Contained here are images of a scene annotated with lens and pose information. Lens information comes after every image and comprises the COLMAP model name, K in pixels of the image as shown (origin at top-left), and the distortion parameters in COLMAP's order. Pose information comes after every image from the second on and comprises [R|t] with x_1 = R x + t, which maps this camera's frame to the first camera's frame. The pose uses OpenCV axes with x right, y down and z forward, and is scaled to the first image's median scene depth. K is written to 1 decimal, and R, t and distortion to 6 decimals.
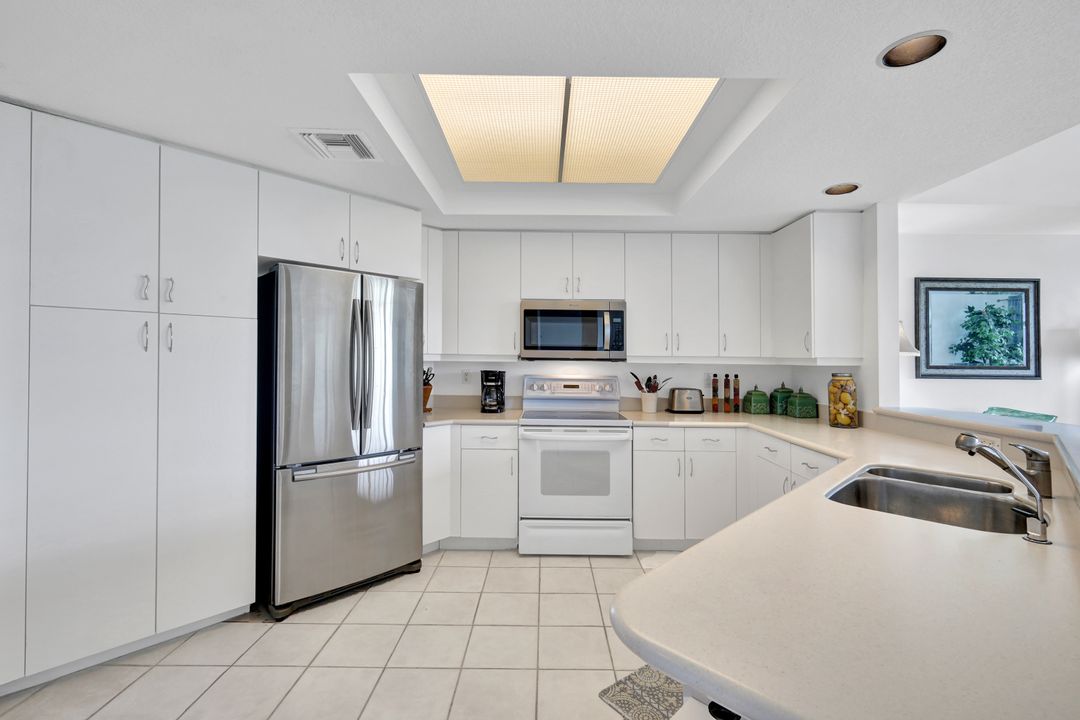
lens RADIAL K [[470.8, 0, 543.4], [0, 470.8, 359.1], [0, 0, 1]] dist [0.000149, 0.000204]
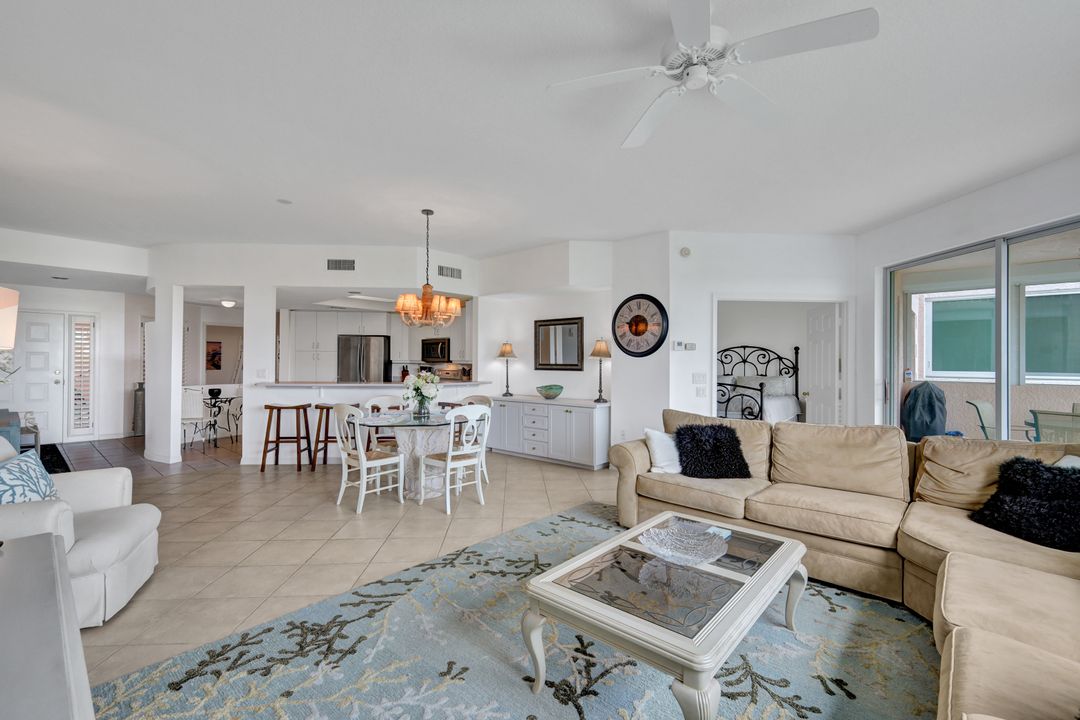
lens RADIAL K [[475.1, 0, 543.2], [0, 475.1, 368.3], [0, 0, 1]] dist [-0.002506, -0.000527]
pose [[0.741927, 0.002709, -0.670475, 2.211026], [0.000305, 0.999990, 0.004377, 0.023999], [0.670481, -0.003452, 0.741919, -0.495898]]
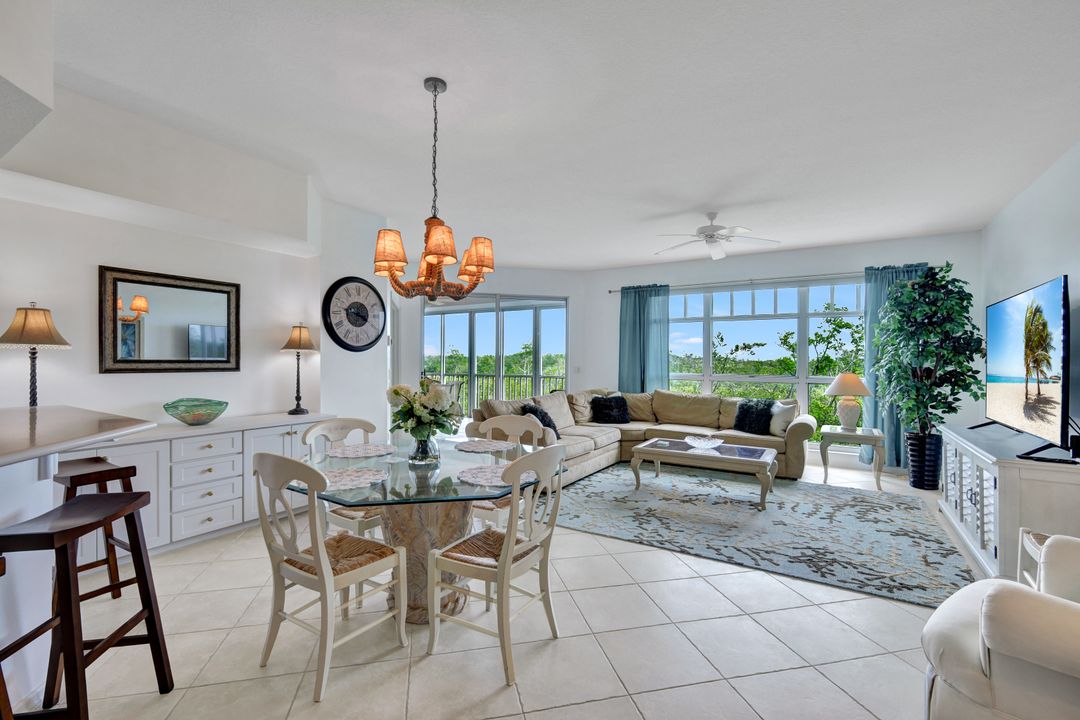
lens RADIAL K [[469.0, 0, 540.5], [0, 469.0, 373.5], [0, 0, 1]] dist [-0.002191, 0.000145]
pose [[0.531632, -0.029416, 0.846465, 0.470784], [-0.000520, 0.999385, 0.035058, 0.007734], [-0.846975, -0.019078, 0.531290, -0.235073]]
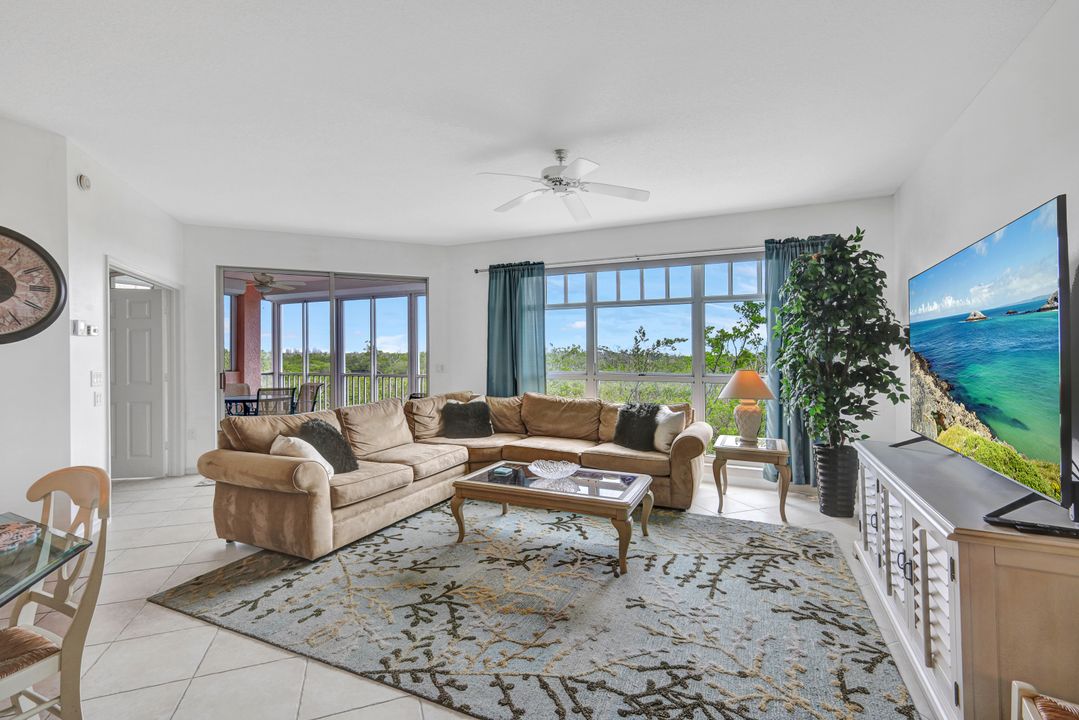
lens RADIAL K [[470.4, 0, 542.2], [0, 470.4, 361.3], [0, 0, 1]] dist [0.000184, -0.000131]
pose [[0.416761, -0.017497, 0.908848, 0.997690], [0.005269, 0.999844, 0.016832, 0.013643], [-0.909001, -0.002226, 0.416788, -0.303203]]
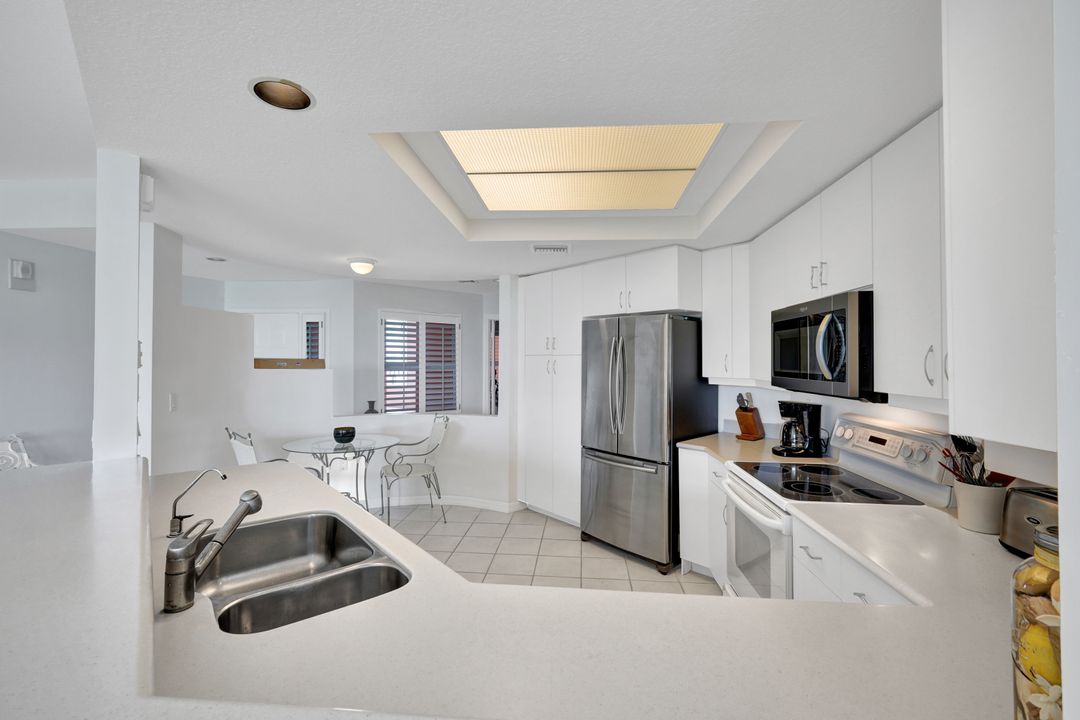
lens RADIAL K [[469.0, 0, 540.5], [0, 469.0, 373.5], [0, 0, 1]] dist [-0.002191, 0.000145]
pose [[-0.093206, 0.016026, -0.995518, 0.743095], [-0.013580, 0.999757, 0.017366, -0.031858], [0.995554, 0.015138, -0.092965, 0.700604]]
